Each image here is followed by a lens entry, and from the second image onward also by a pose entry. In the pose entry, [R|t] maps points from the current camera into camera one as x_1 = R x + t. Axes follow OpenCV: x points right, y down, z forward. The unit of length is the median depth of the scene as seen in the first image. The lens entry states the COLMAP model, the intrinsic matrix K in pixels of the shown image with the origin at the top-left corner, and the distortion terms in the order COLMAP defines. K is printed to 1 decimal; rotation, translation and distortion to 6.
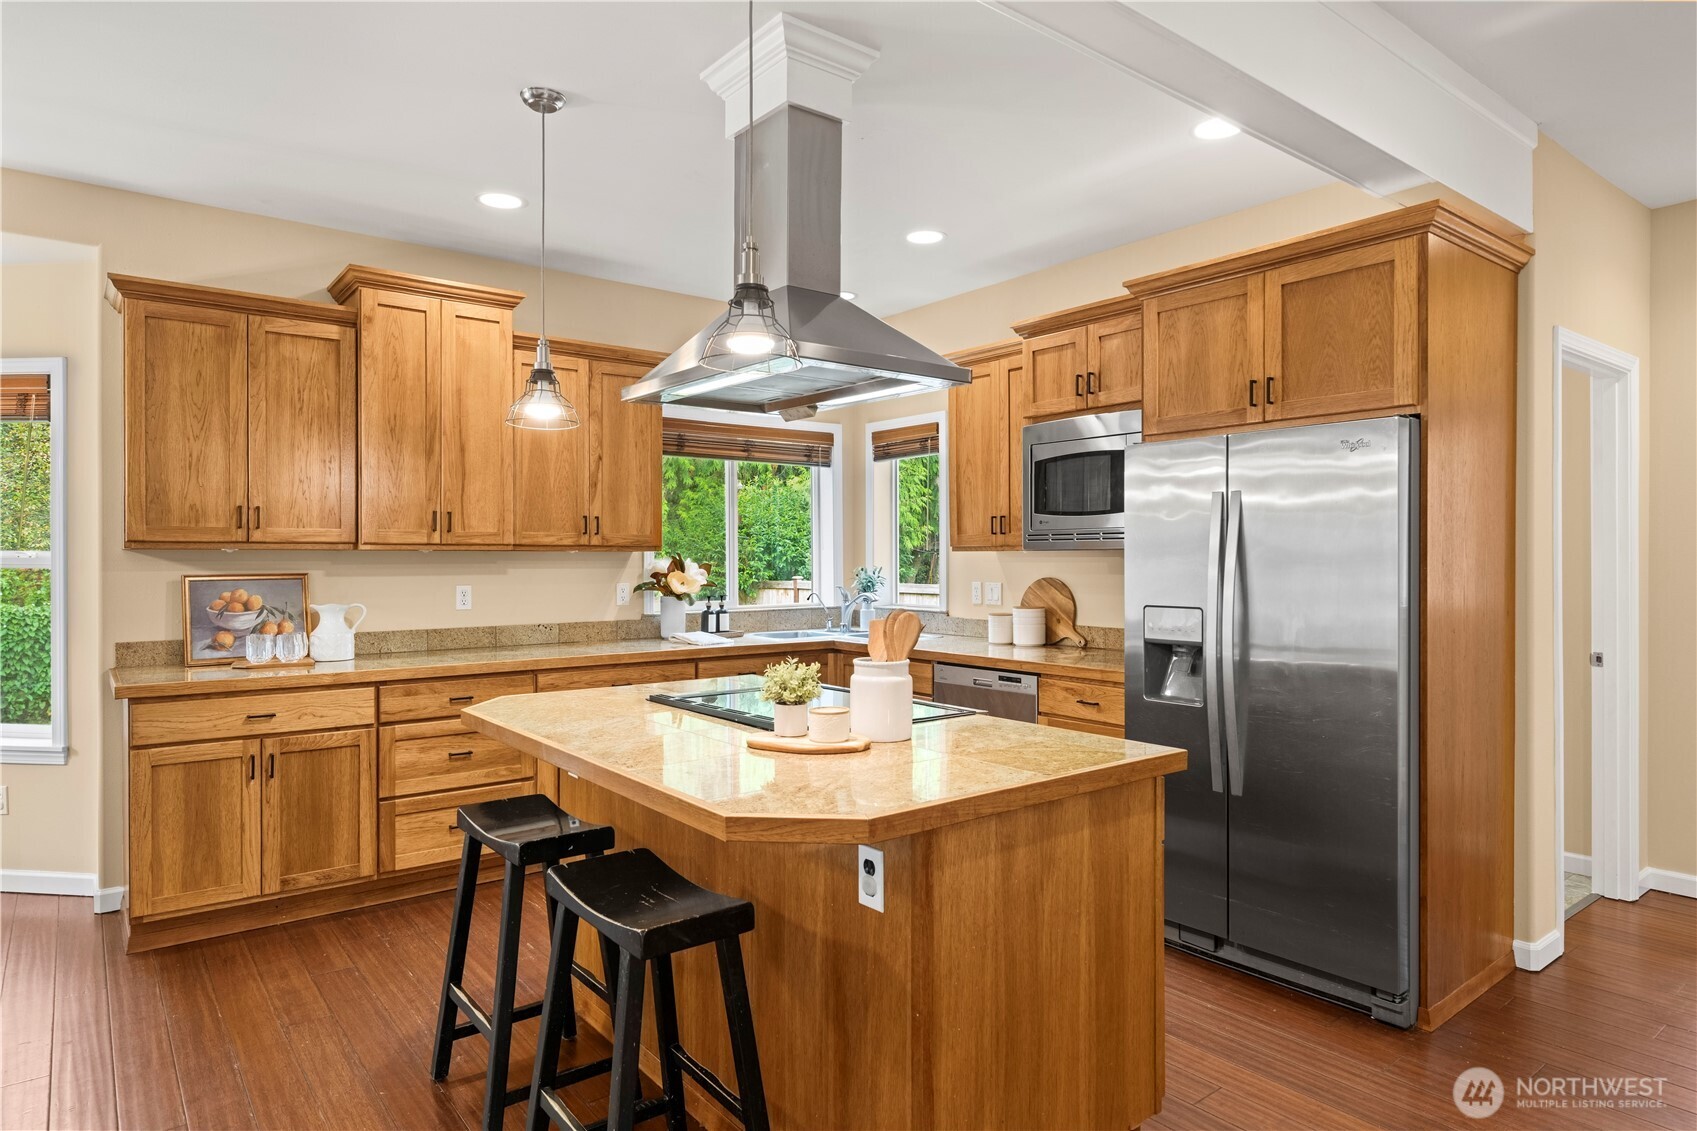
lens RADIAL K [[981.9, 0, 848.5], [0, 981.9, 565.5], [0, 0, 1]] dist [-0.010372, 0.000485]
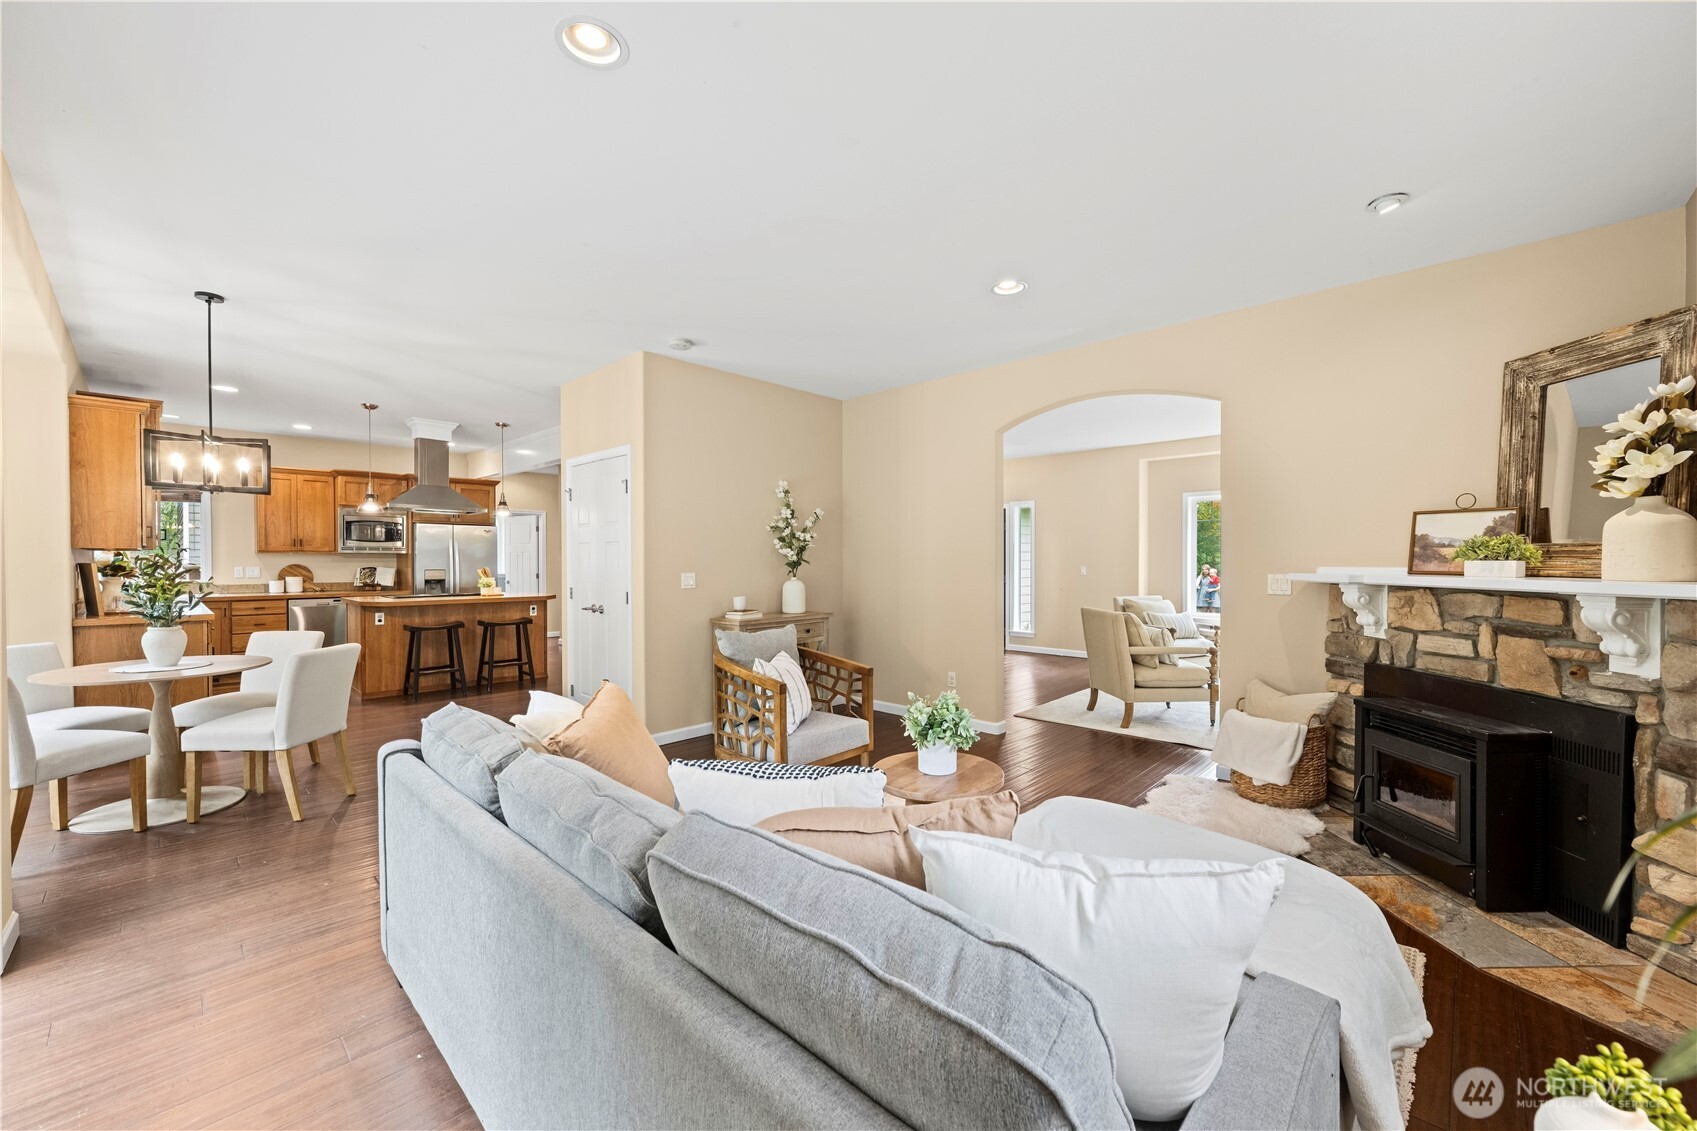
lens RADIAL K [[660.6, 0, 844.6], [0, 660.6, 569.0], [0, 0, 1]] dist [-0.001955, -0.000269]
pose [[-0.141312, -0.013392, 0.989875, -1.954257], [0.006065, 0.999878, 0.014393, 0.011149], [-0.989947, 0.008038, -0.141213, -0.138193]]
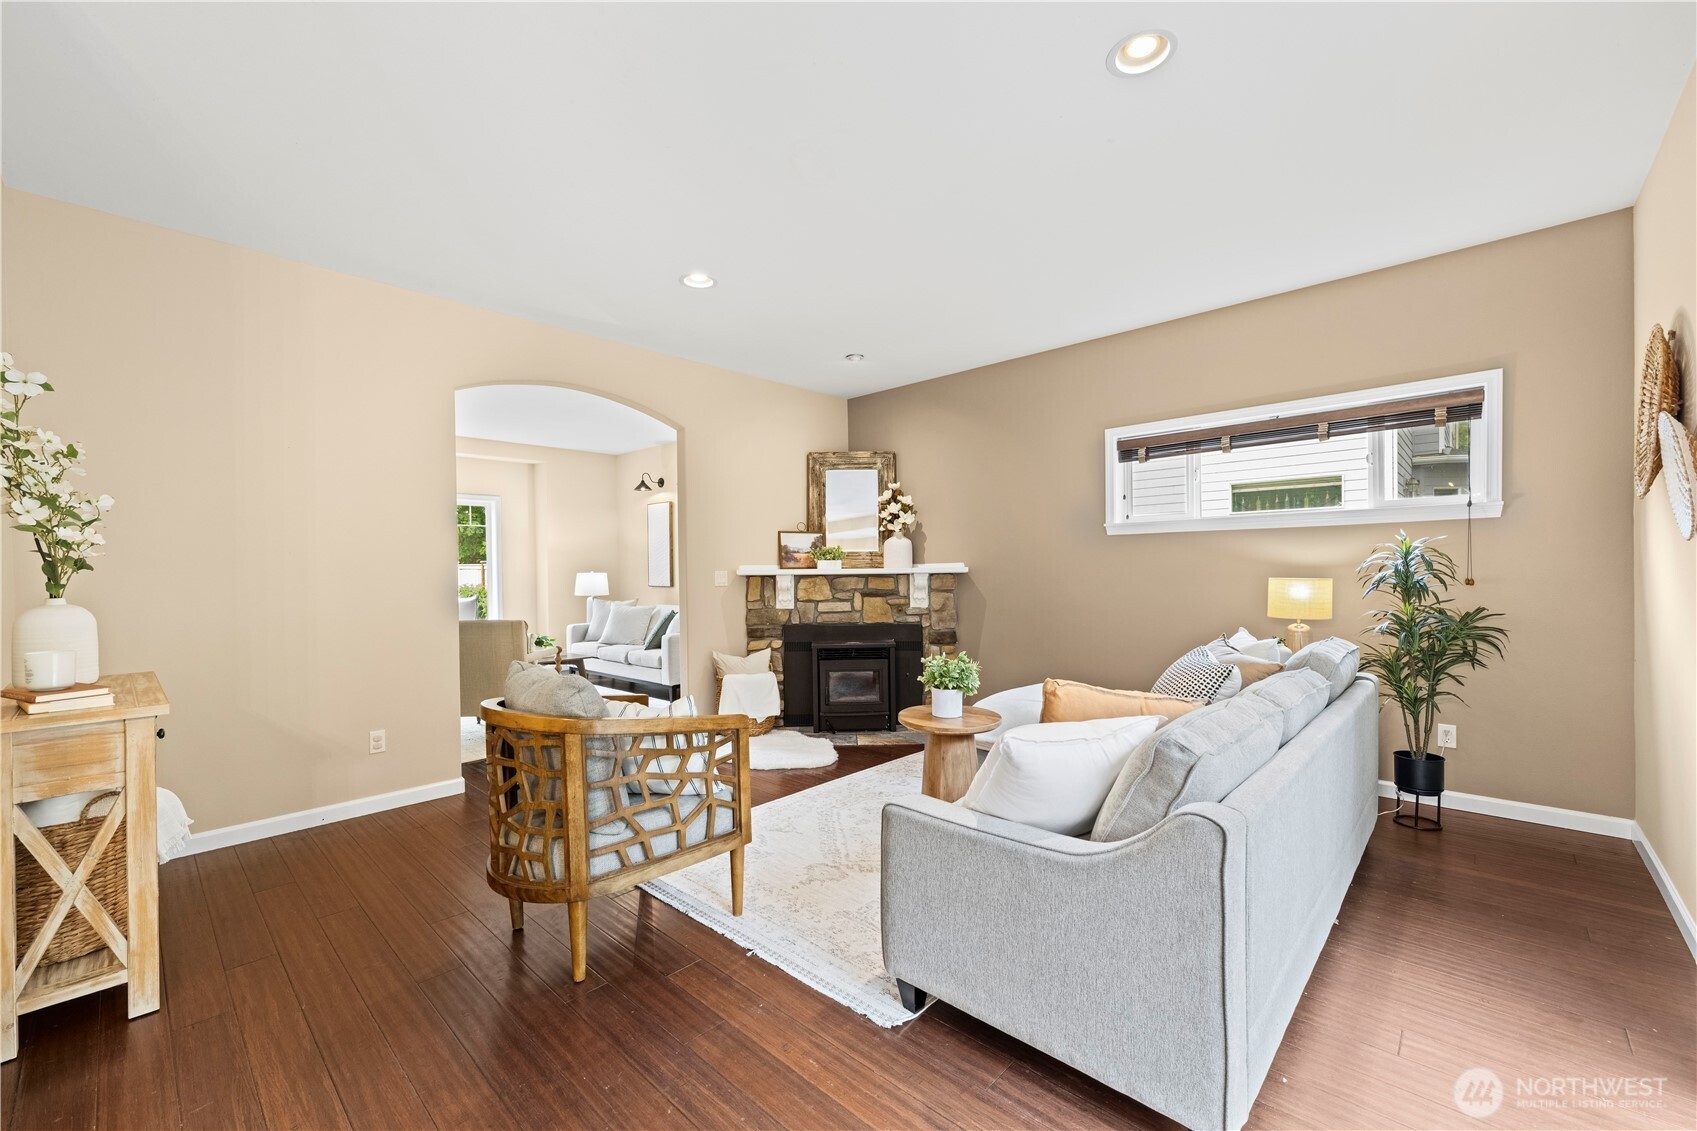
lens RADIAL K [[683.1, 0, 849.0], [0, 683.1, 572.9], [0, 0, 1]] dist [-0.000098, 0.000076]
pose [[-0.988843, 0.013408, -0.148354, -1.158186], [0.011029, 0.999797, 0.016847, 0.019781], [0.148549, 0.015022, -0.988791, 0.450553]]
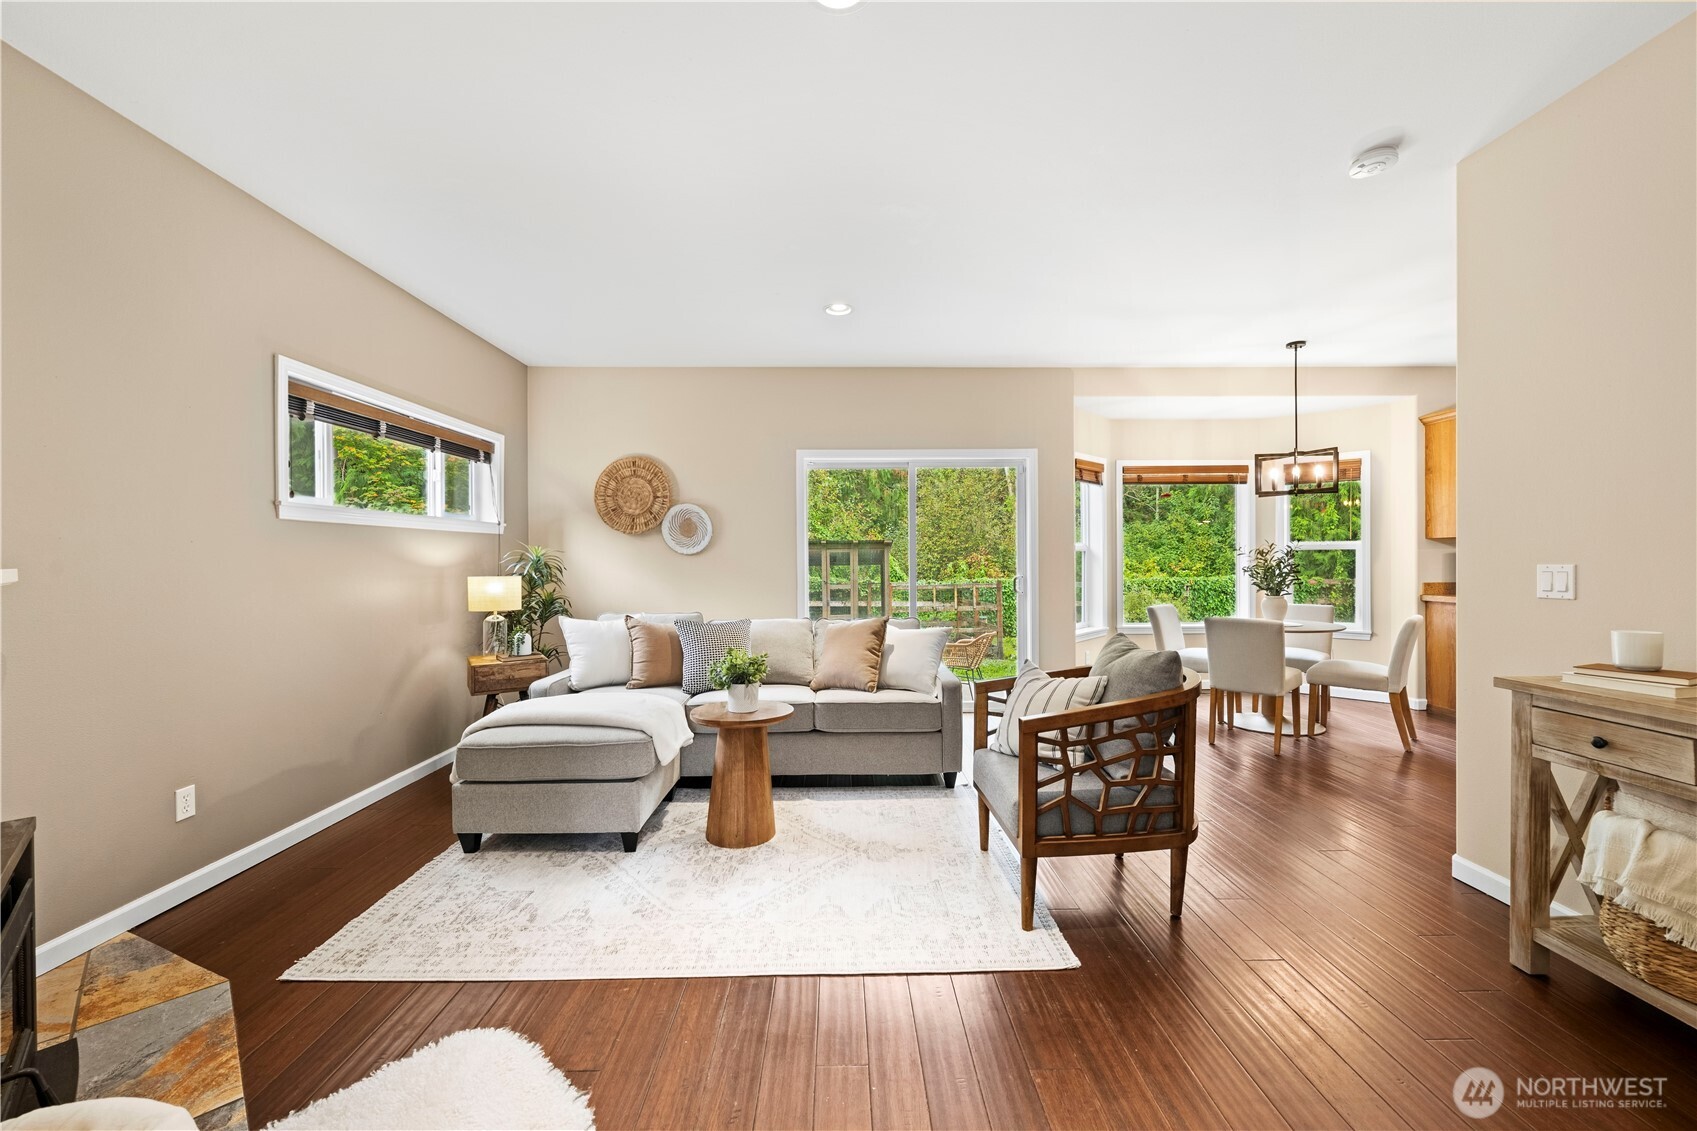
lens RADIAL K [[660.2, 0, 848.5], [0, 660.2, 565.5], [0, 0, 1]] dist [0.001261, 0.000166]
pose [[0.794368, -0.003791, -0.607425, -0.830422], [0.005467, 0.999985, 0.000907, 0.032468], [0.607412, -0.004042, 0.794376, -0.843650]]
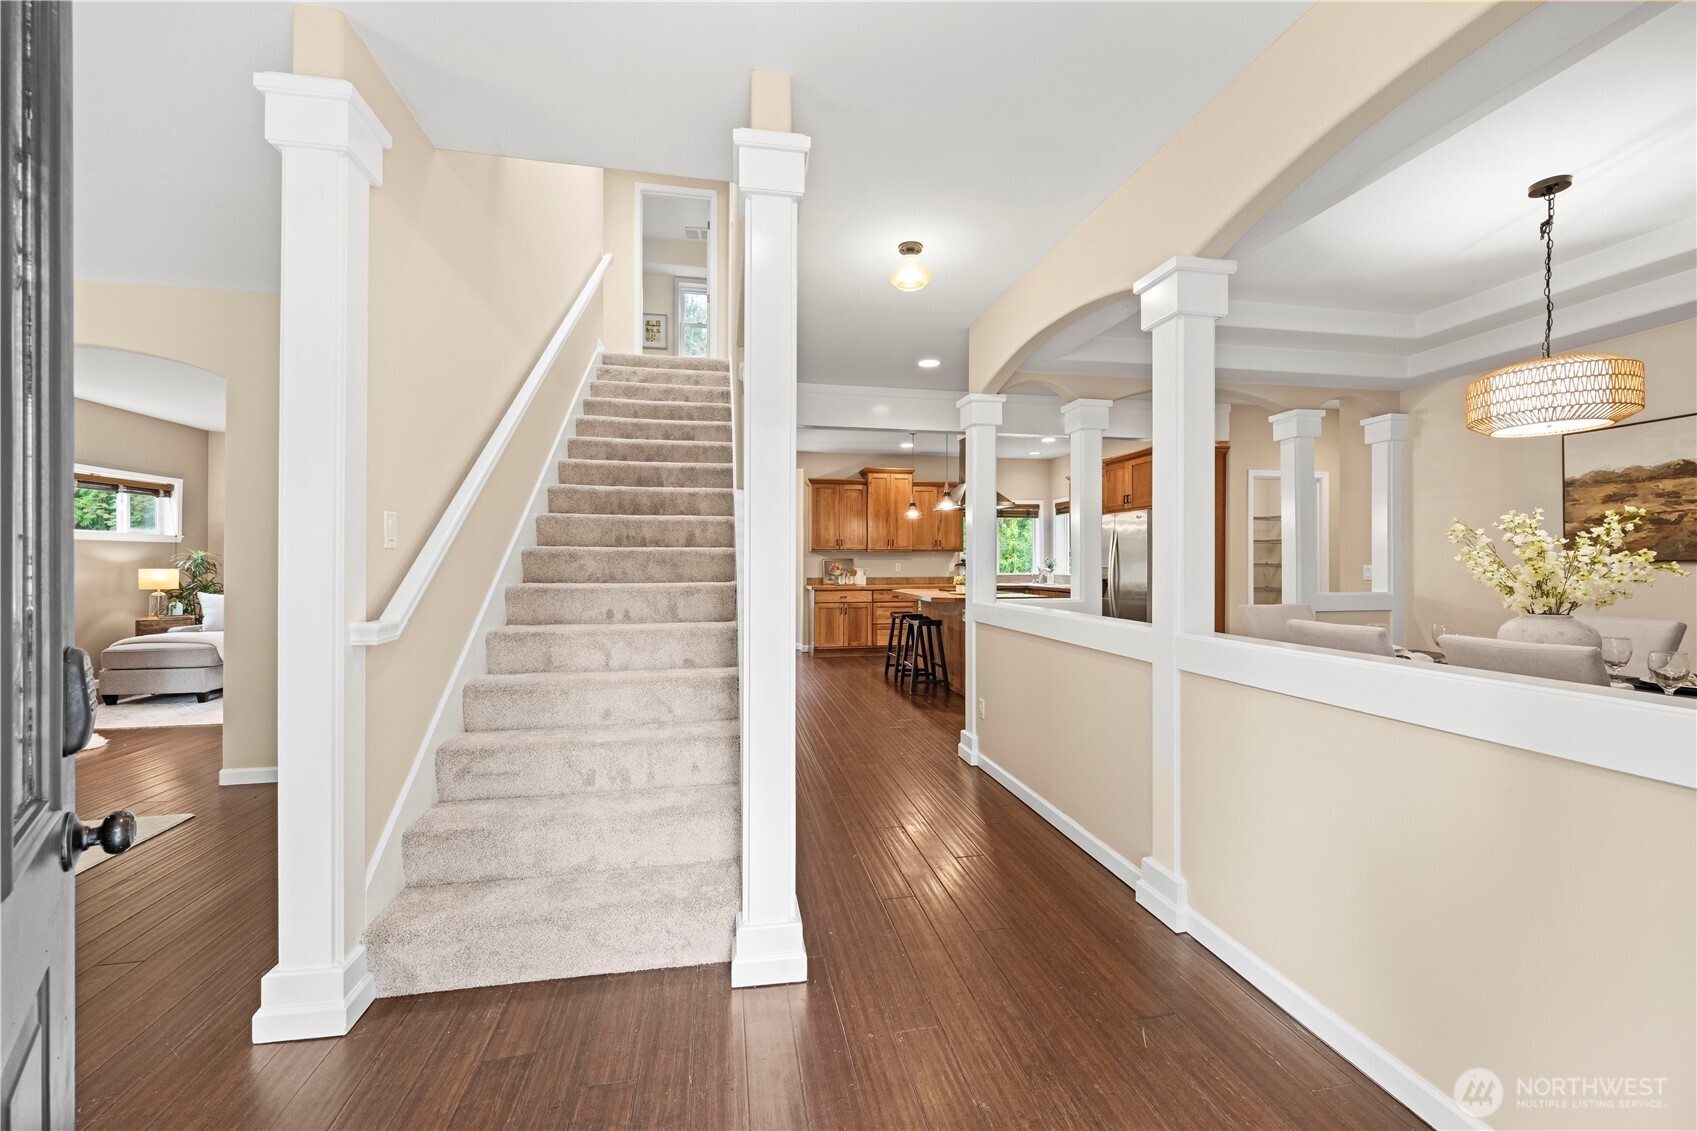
lens RADIAL K [[660.6, 0, 844.6], [0, 660.6, 569.0], [0, 0, 1]] dist [-0.001955, -0.000269]
pose [[0.884264, 0.005965, -0.466949, 0.492384], [-0.003548, 0.999975, 0.006055, 0.030629], [0.466973, -0.003697, 0.884264, -1.048588]]
